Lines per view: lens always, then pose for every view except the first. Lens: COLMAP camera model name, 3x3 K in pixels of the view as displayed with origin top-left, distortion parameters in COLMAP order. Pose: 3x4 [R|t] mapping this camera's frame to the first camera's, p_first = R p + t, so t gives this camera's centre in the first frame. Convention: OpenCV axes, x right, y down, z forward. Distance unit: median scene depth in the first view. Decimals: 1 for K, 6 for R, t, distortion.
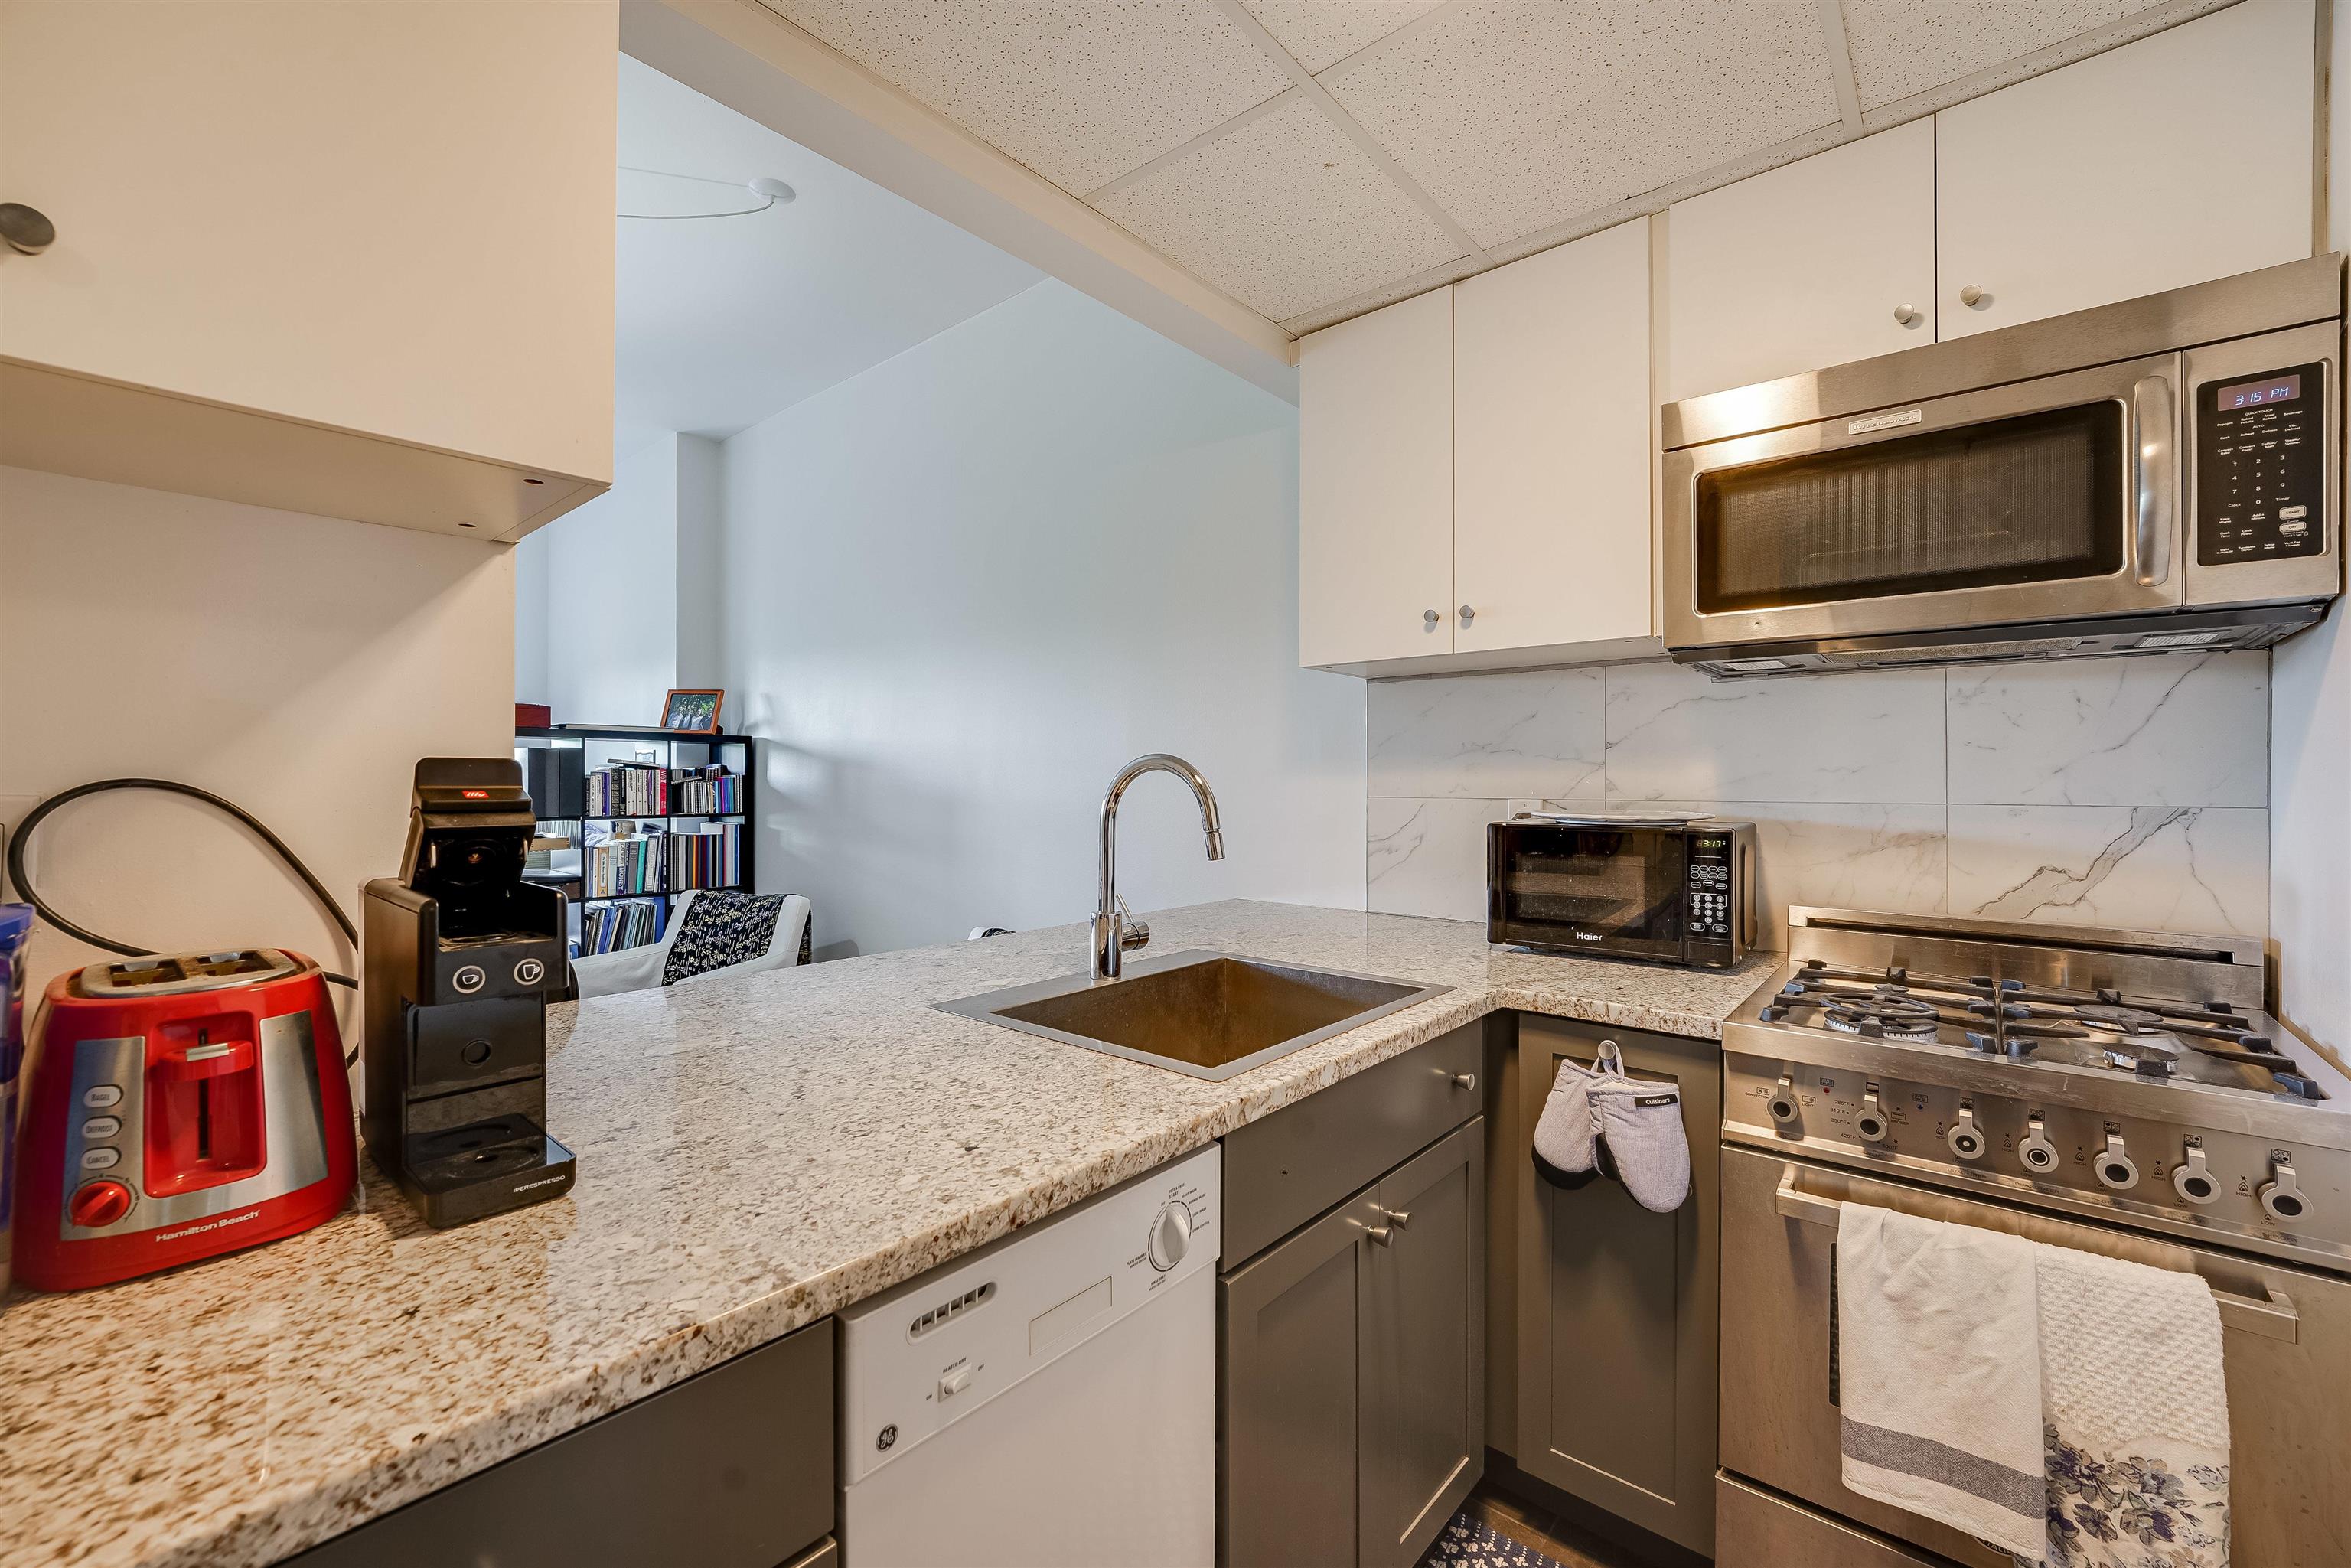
lens RADIAL K [[950.0, 0, 1186.4], [0, 950.0, 774.5], [0, 0, 1]] dist [-0.016207, 0.004135]
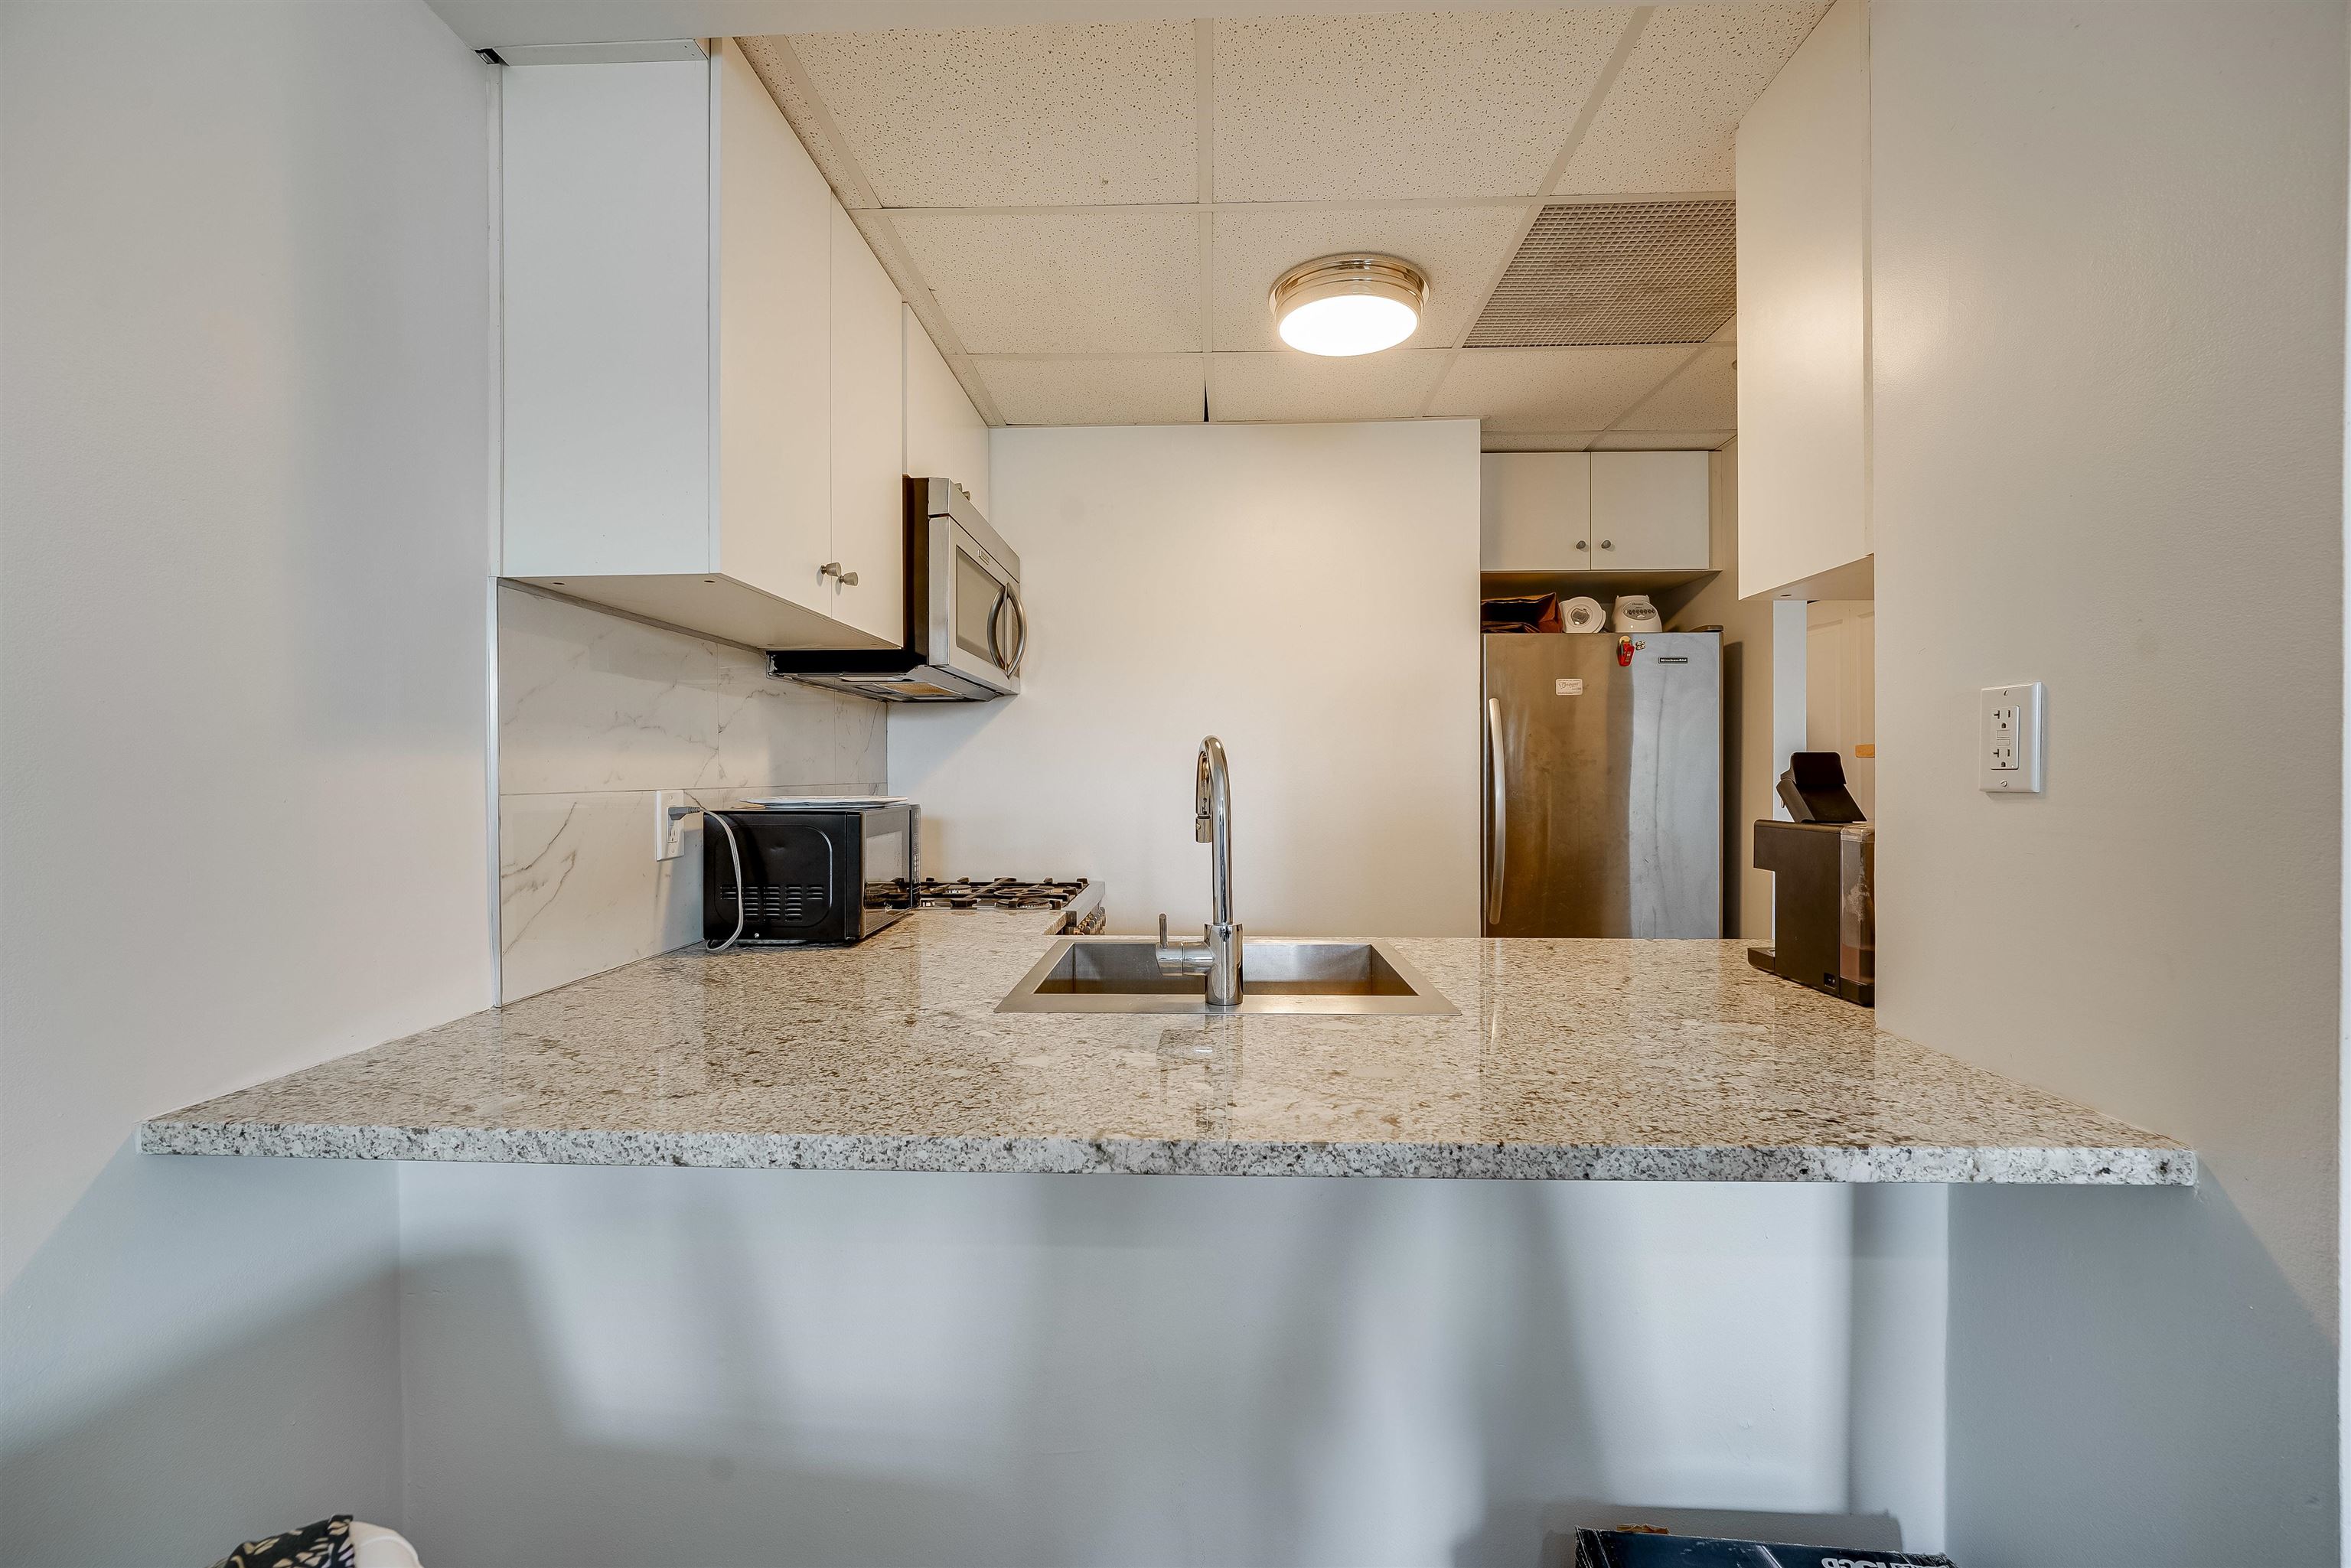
lens RADIAL K [[943.8, 0, 1180.5], [0, 943.8, 774.1], [0, 0, 1]] dist [-0.012200, 0.000169]
pose [[-0.620790, -0.000107, 0.783977, -0.701816], [-0.003950, 0.999988, -0.002992, 0.018106], [-0.783967, -0.004954, -0.620783, 1.532015]]
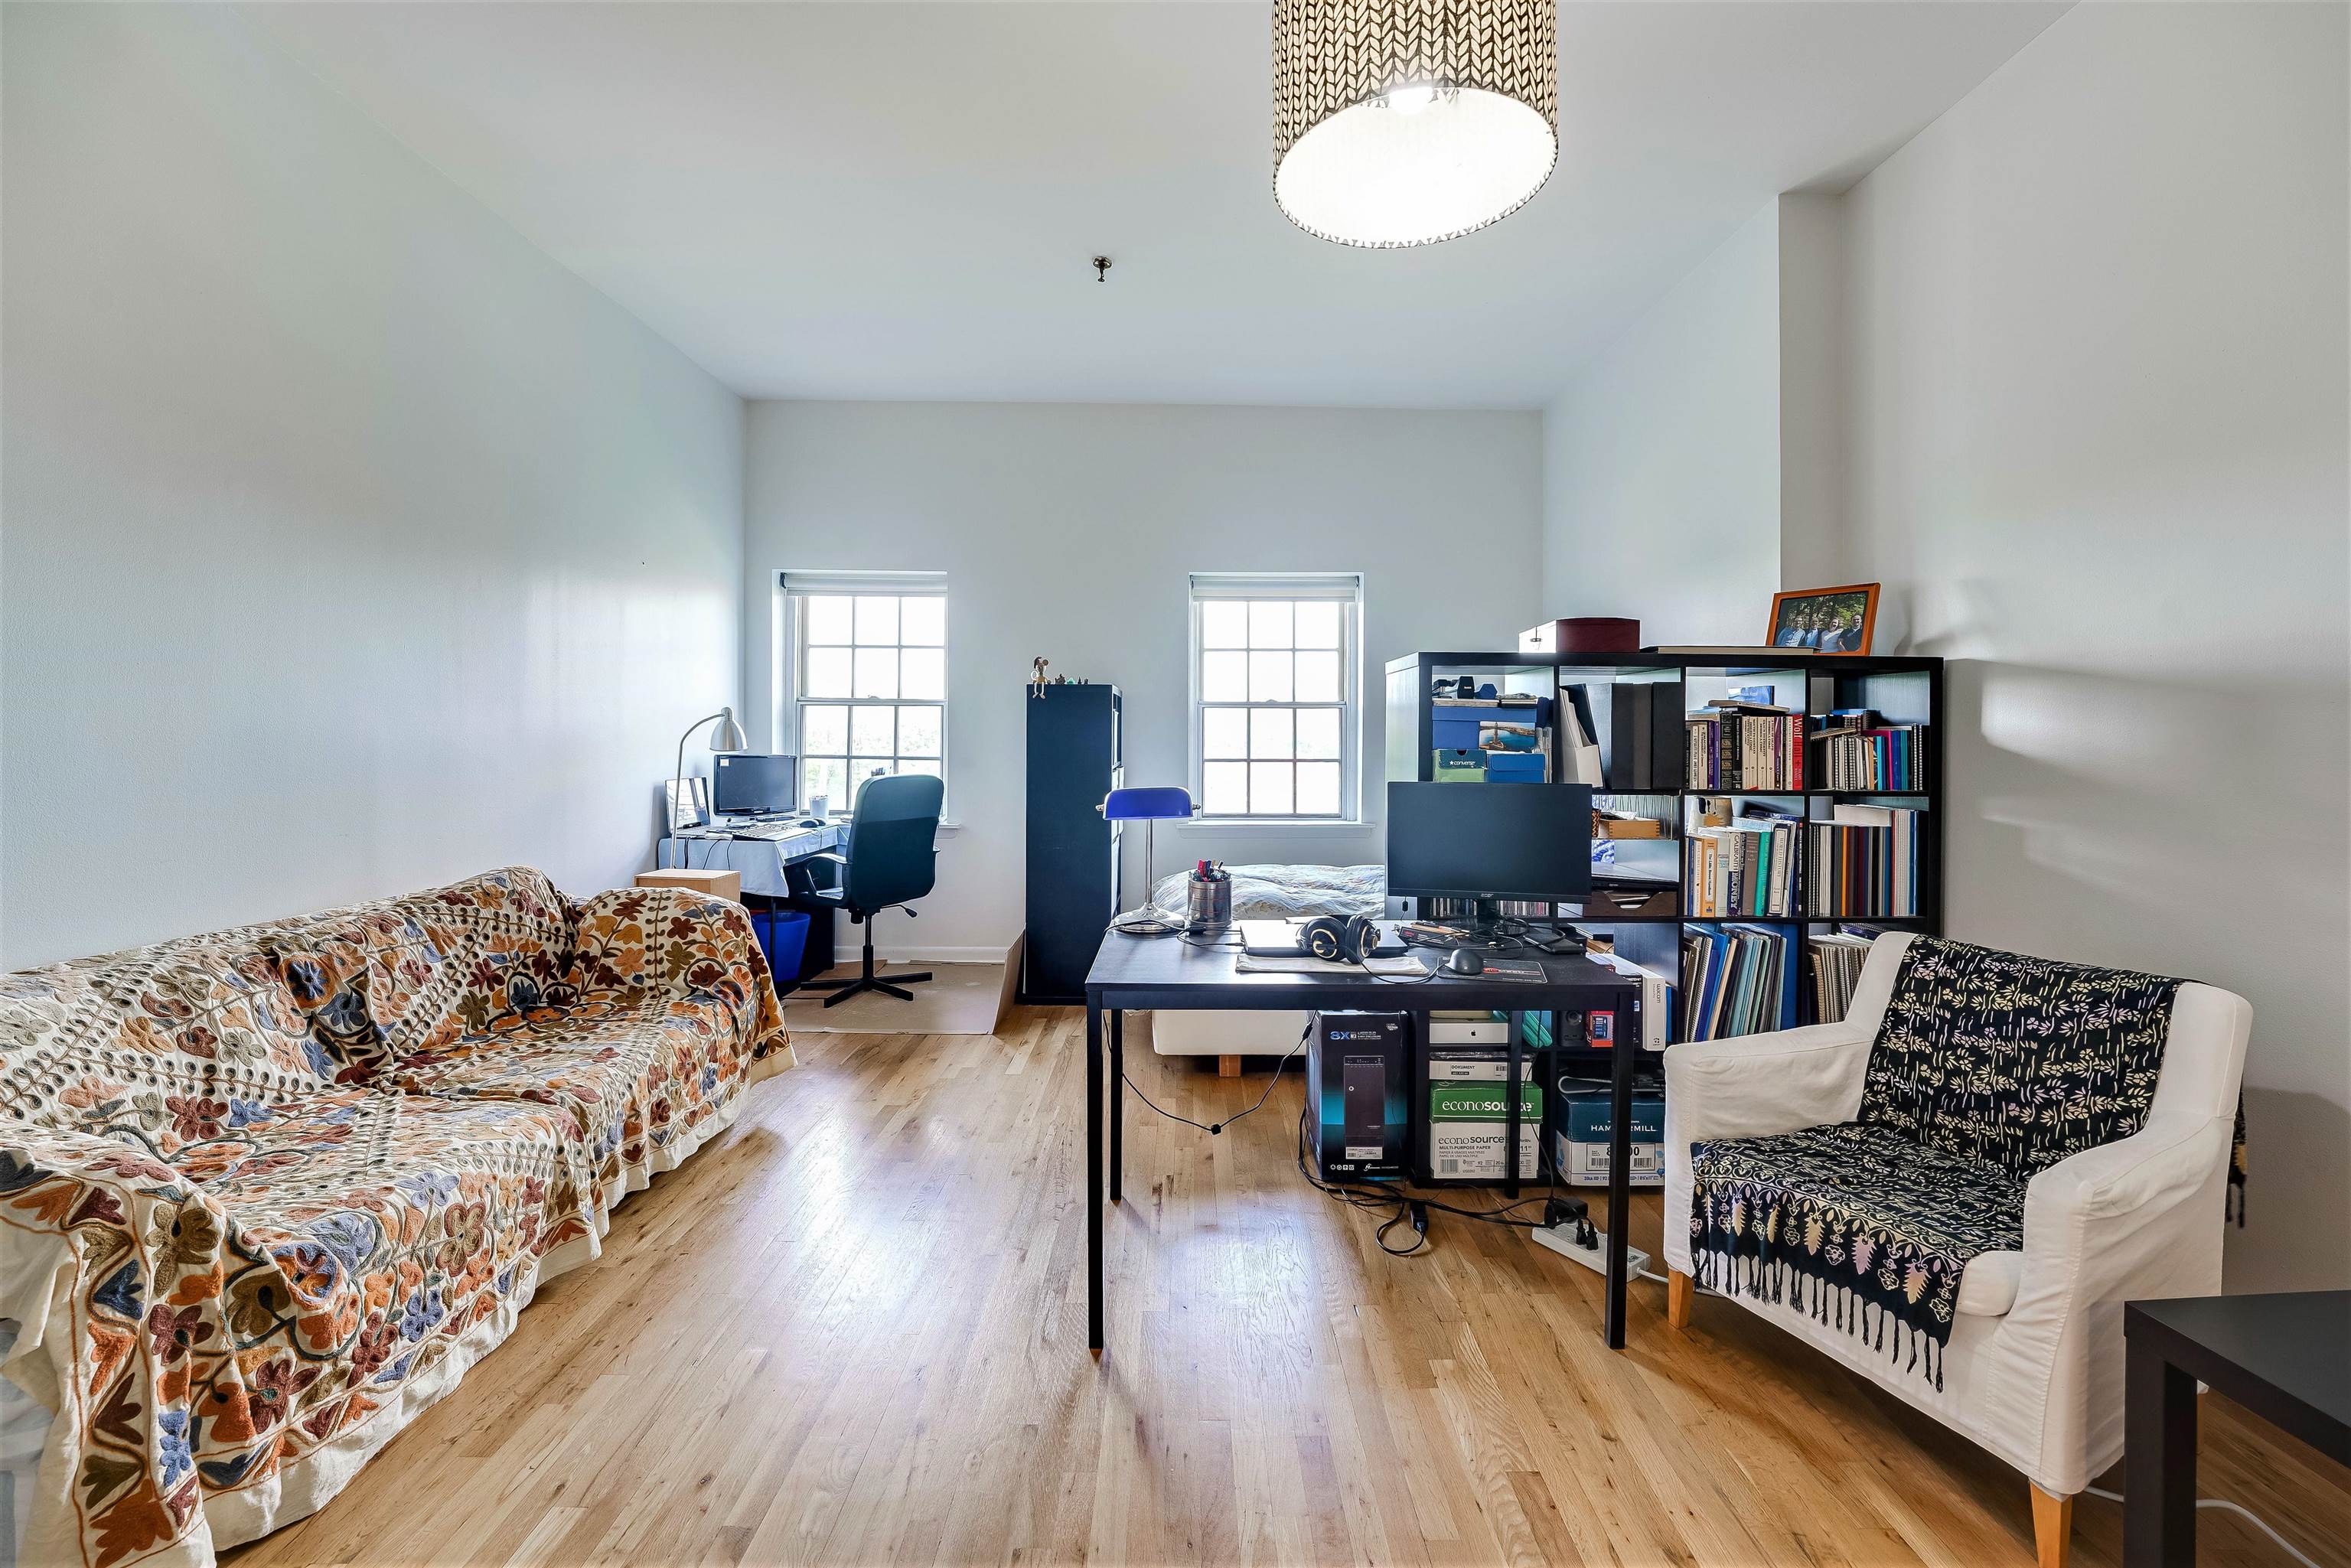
lens RADIAL K [[959.3, 0, 1186.6], [0, 959.3, 741.3], [0, 0, 1]] dist [-0.008912, 0.000089]
pose [[0.652121, 0.002306, -0.758111, -0.912374], [-0.001965, 0.999997, 0.001351, 0.028760], [0.758112, 0.000608, 0.652124, 0.801590]]
